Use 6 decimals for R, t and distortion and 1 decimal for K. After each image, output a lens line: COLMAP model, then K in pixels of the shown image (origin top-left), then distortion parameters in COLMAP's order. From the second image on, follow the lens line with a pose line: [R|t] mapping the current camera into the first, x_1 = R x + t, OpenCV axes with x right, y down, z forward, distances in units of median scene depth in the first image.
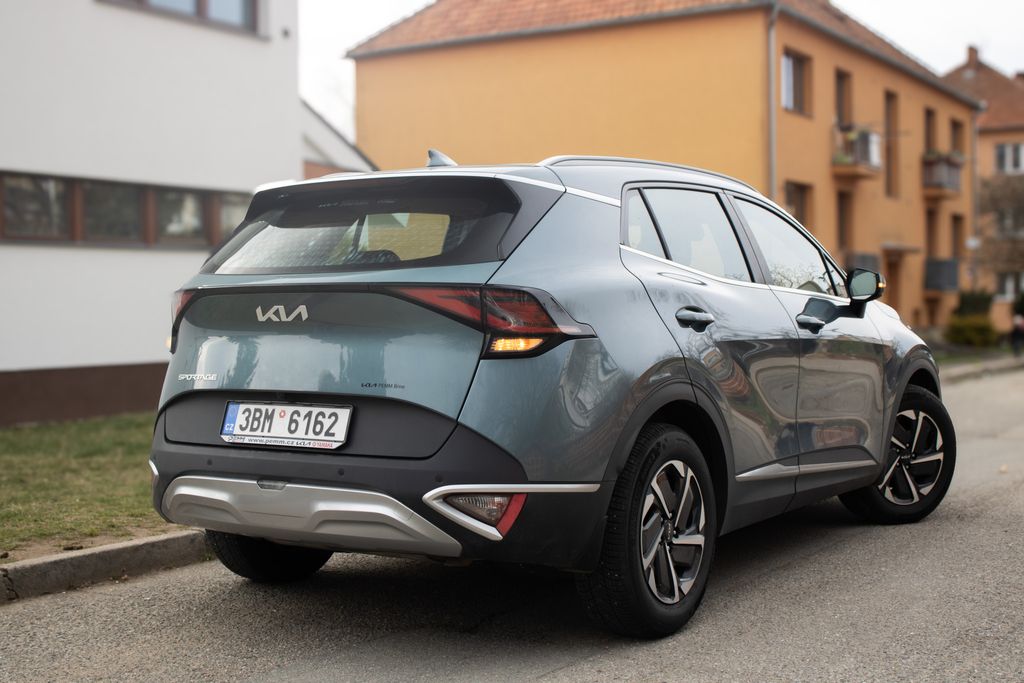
lens RADIAL K [[1434.4, 0, 512.0], [0, 1434.4, 341.5], [0, 0, 1]] dist [-0.025339, -0.017105]
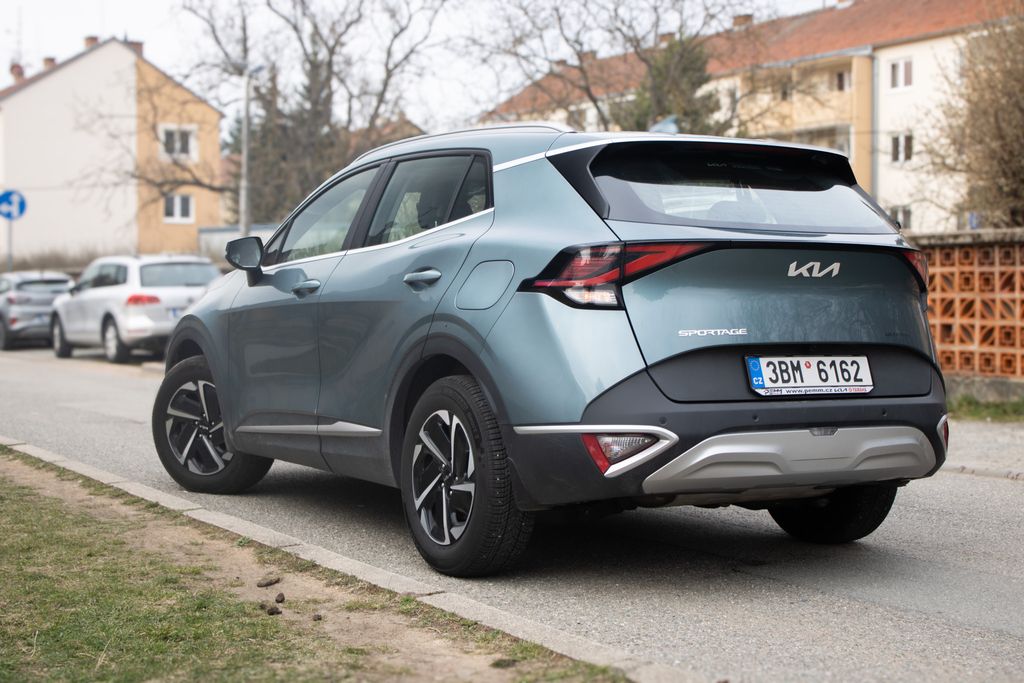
lens RADIAL K [[1524.7, 0, 512.0], [0, 1524.7, 341.5], [0, 0, 1]] dist [0.204803, -0.012376]
pose [[0.425117, -0.023493, 0.904833, -1.290186], [-0.001590, 0.999642, 0.026702, 0.003704], [-0.905137, -0.012790, 0.424928, 0.724210]]
